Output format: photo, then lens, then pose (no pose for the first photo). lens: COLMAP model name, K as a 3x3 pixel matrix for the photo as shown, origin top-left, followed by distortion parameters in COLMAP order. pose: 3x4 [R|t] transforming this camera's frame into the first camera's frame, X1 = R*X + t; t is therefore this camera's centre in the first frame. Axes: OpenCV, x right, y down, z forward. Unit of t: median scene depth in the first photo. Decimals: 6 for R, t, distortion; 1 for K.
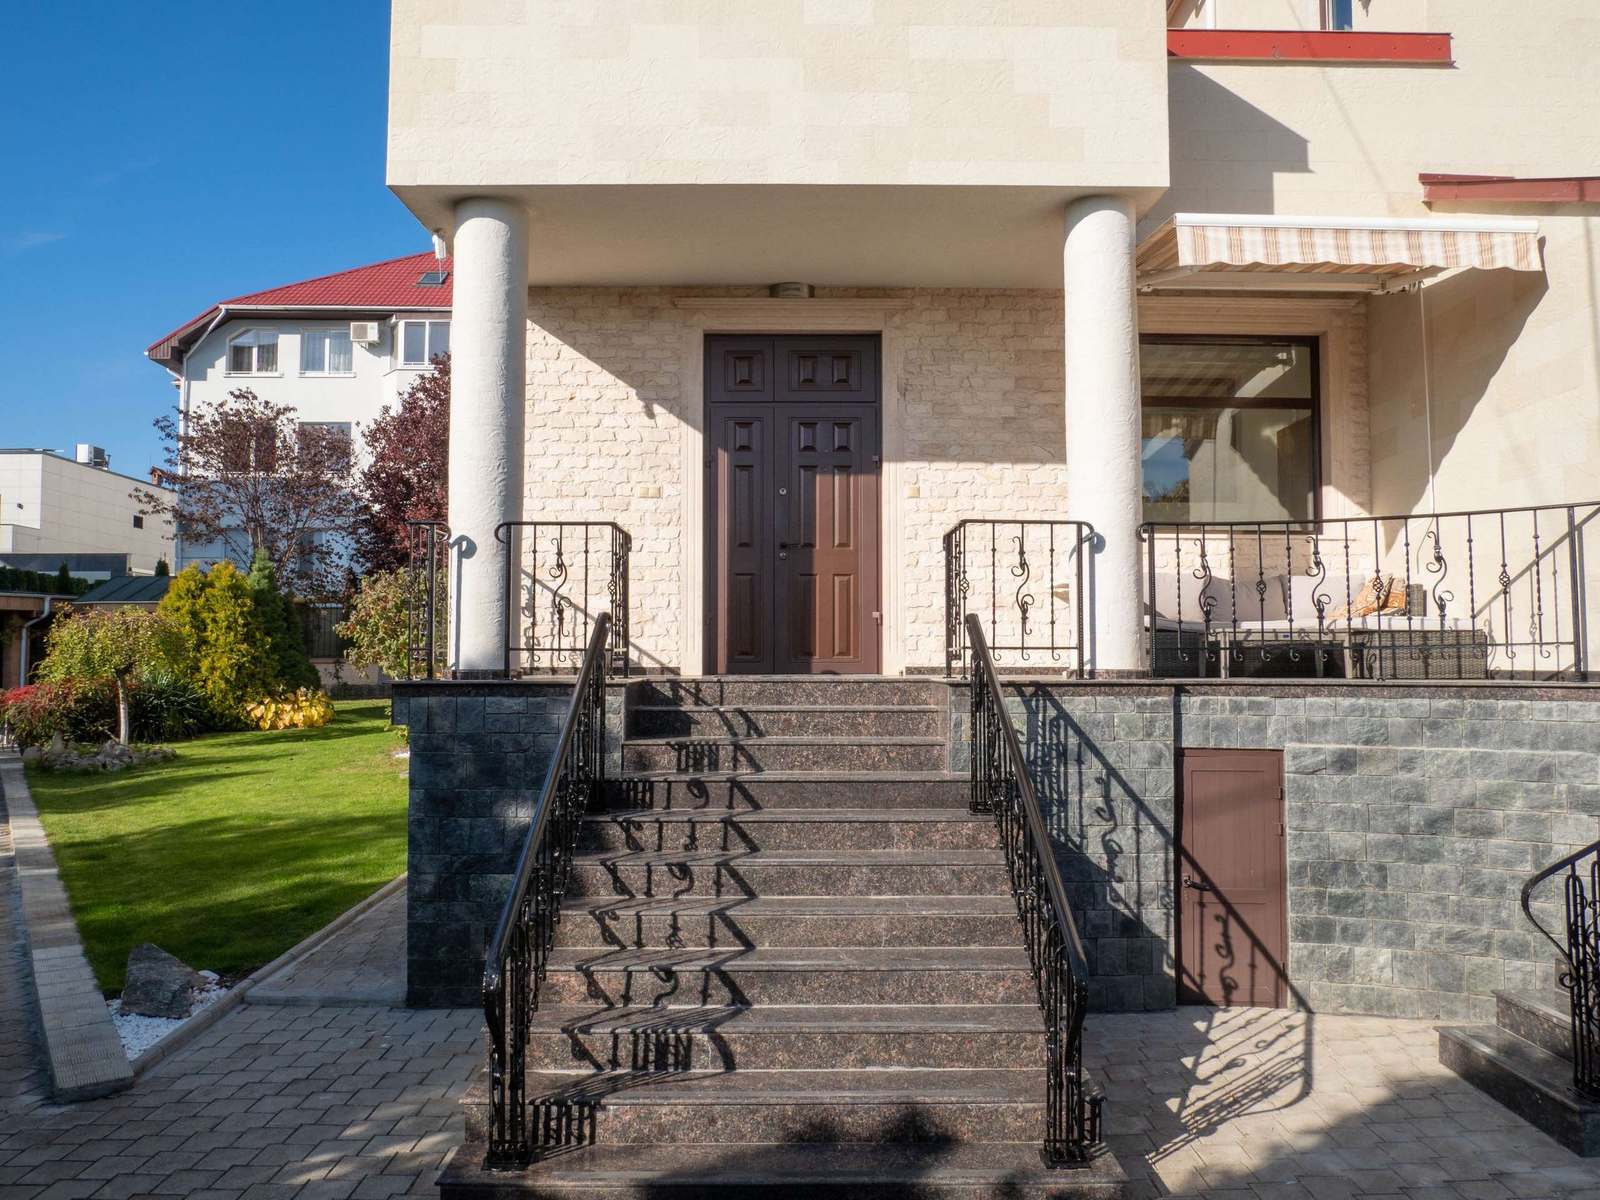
lens RADIAL K [[1251.2, 0, 805.9], [0, 1251.2, 623.5], [0, 0, 1]] dist [-0.013920, -0.003449]
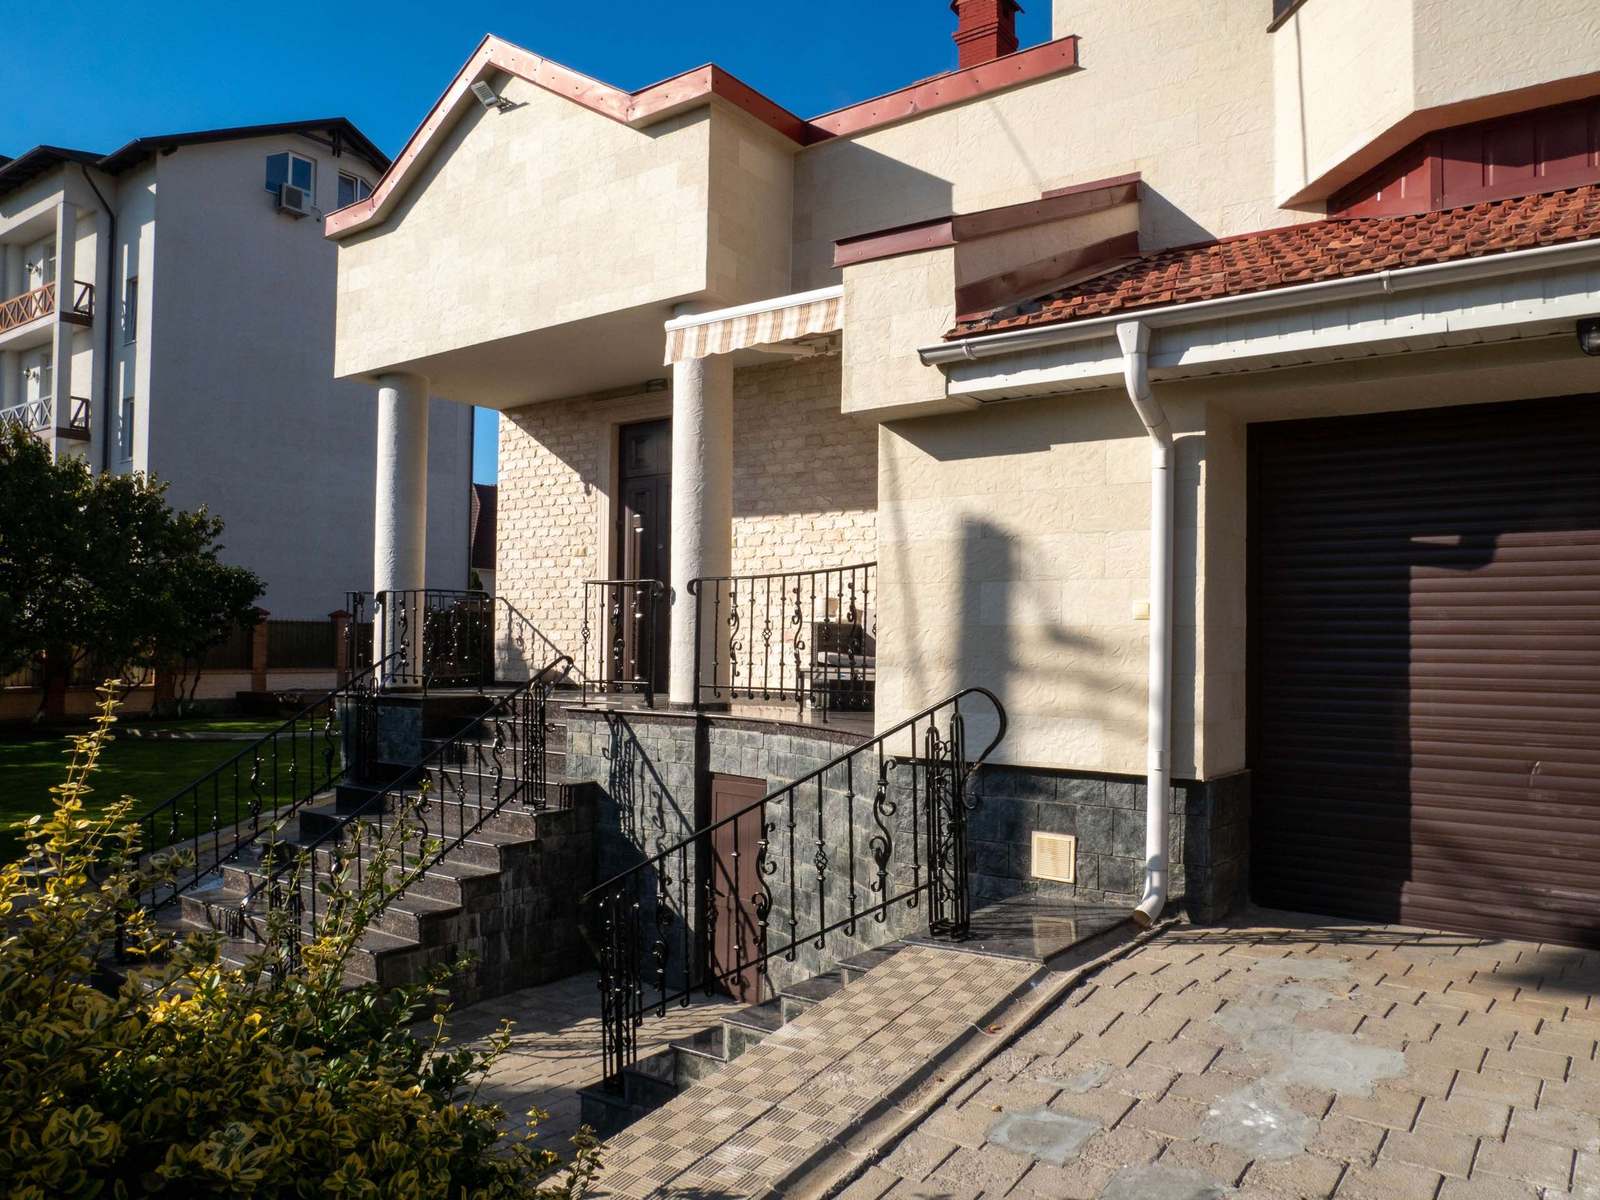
lens RADIAL K [[1251.2, 0, 805.9], [0, 1251.2, 623.5], [0, 0, 1]] dist [-0.013920, -0.003449]
pose [[0.767469, -0.000883, -0.641086, 1.099404], [0.012250, 0.999837, 0.013288, -0.052931], [0.640969, -0.018051, 0.767354, 0.159551]]
